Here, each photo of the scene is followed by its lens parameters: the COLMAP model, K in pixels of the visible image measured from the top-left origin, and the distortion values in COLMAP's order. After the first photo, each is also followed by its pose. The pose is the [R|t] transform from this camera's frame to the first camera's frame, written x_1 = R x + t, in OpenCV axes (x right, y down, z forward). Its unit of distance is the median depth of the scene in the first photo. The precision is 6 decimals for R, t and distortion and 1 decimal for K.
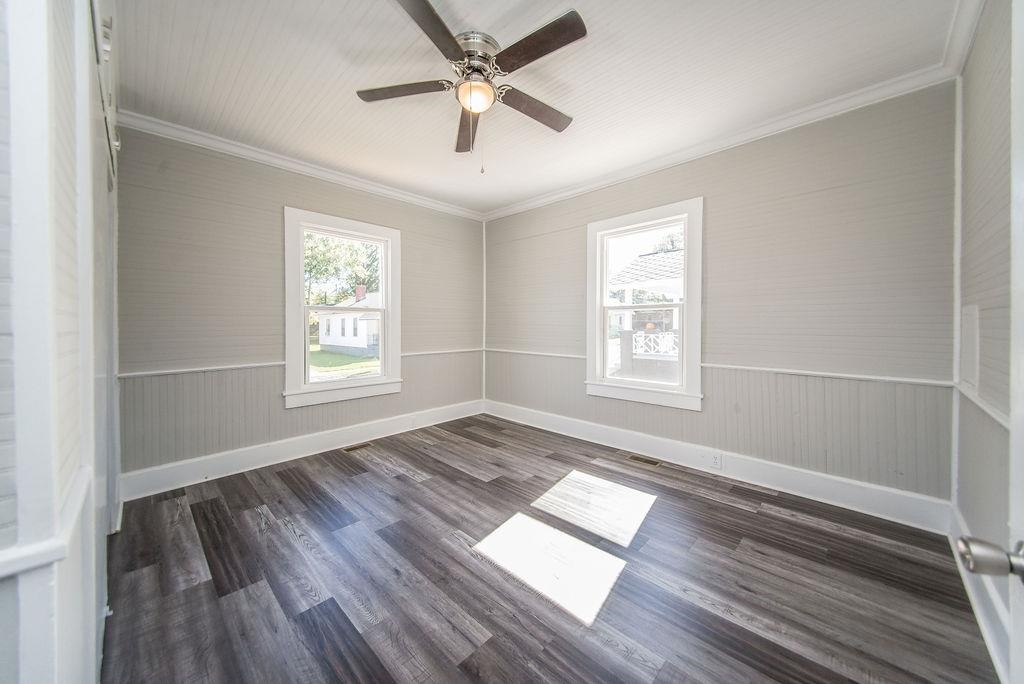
lens RADIAL K [[371.8, 0, 511.8], [0, 371.8, 326.2], [0, 0, 1]] dist [0.044176, -0.016284]
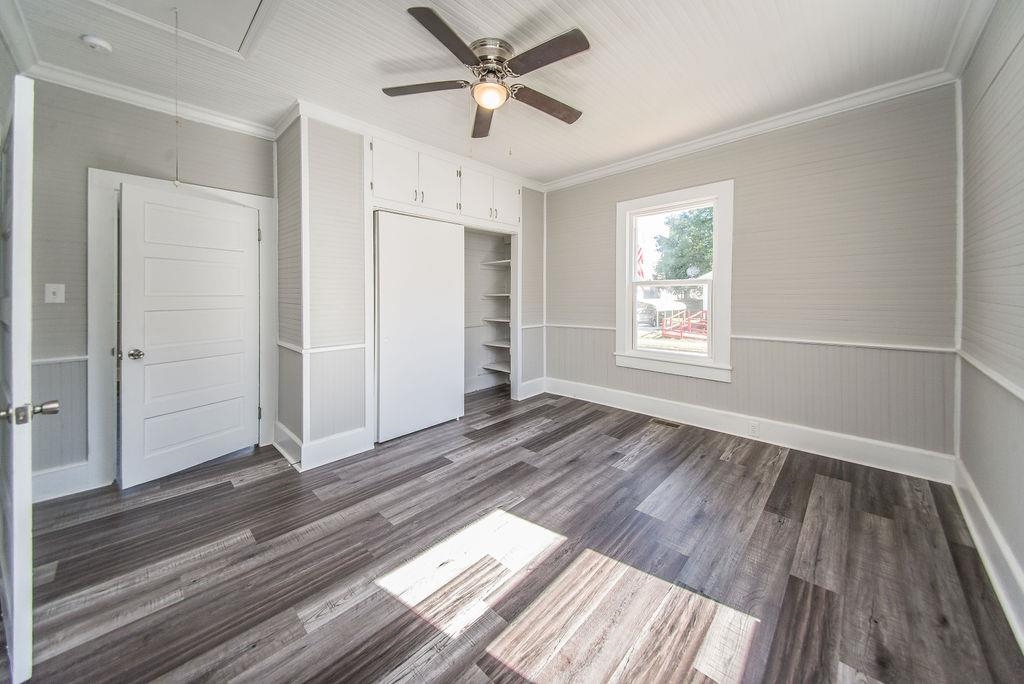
lens RADIAL K [[352.2, 0, 507.9], [0, 352.2, 305.0], [0, 0, 1]] dist [0.040290, -0.010921]
pose [[-0.007406, 0.028825, -0.999557, 0.796923], [0.004551, 0.999575, 0.028791, -0.026546], [0.999962, -0.004335, -0.007534, 0.913031]]
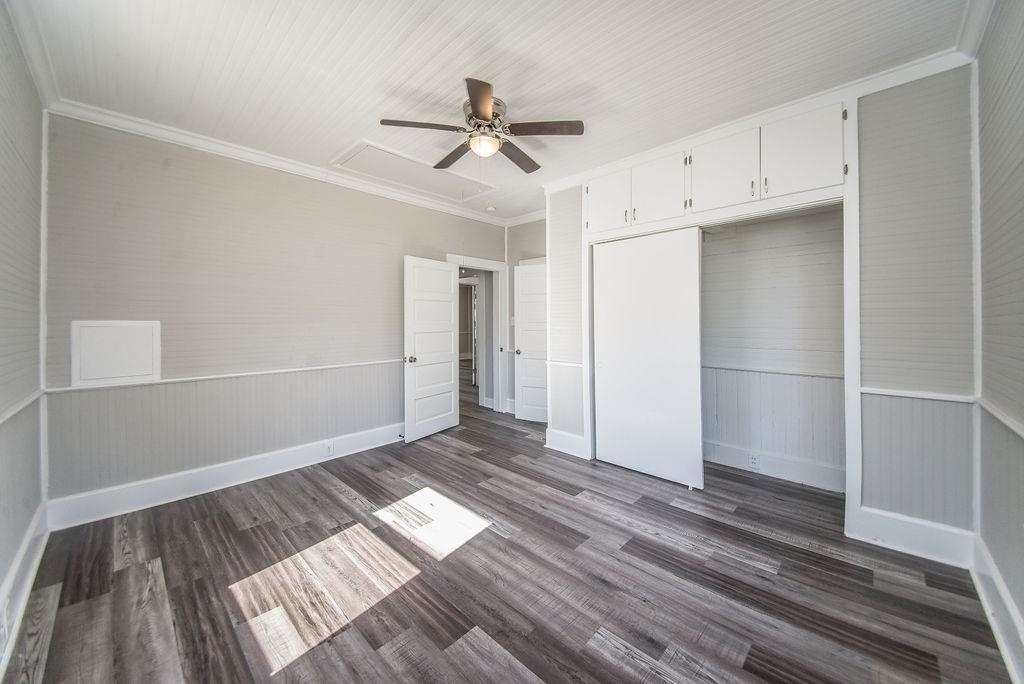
lens RADIAL K [[371.8, 0, 511.8], [0, 371.8, 326.2], [0, 0, 1]] dist [0.044176, -0.016284]
pose [[-0.999951, 0.007655, -0.006271, -0.144021], [0.007570, 0.999879, 0.013594, -0.030980], [0.006375, 0.013546, -0.999888, 1.888277]]
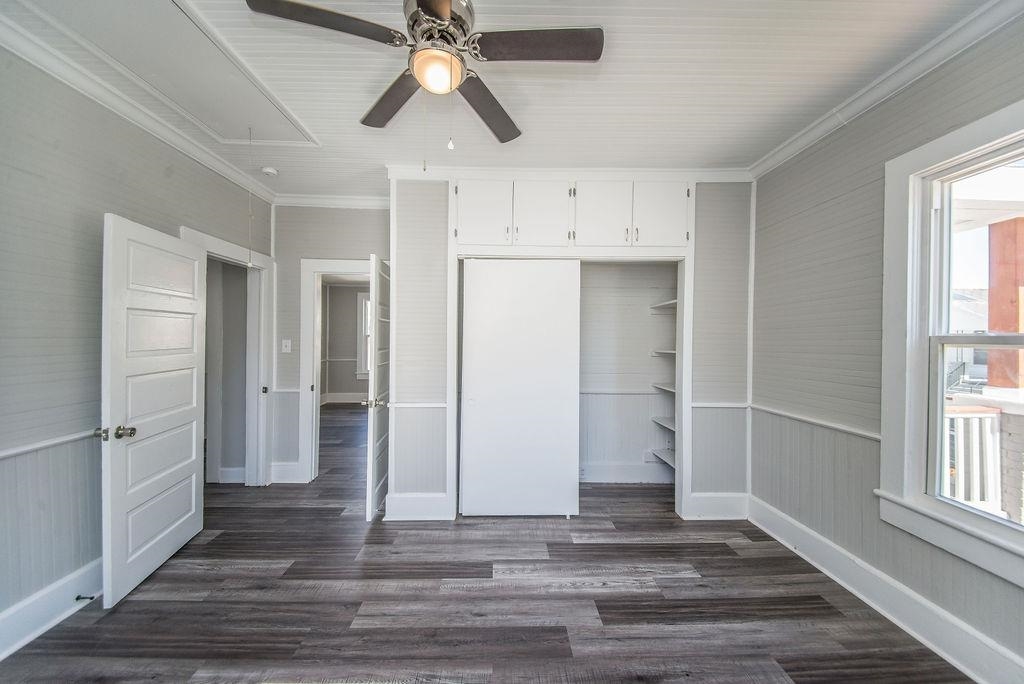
lens RADIAL K [[380.8, 0, 507.5], [0, 380.8, 338.2], [0, 0, 1]] dist [0.015684, -0.000367]
pose [[-0.701973, 0.003527, -0.712195, 0.298081], [-0.007141, 0.999903, 0.011990, -0.083476], [0.712167, 0.013502, -0.701880, 1.405153]]
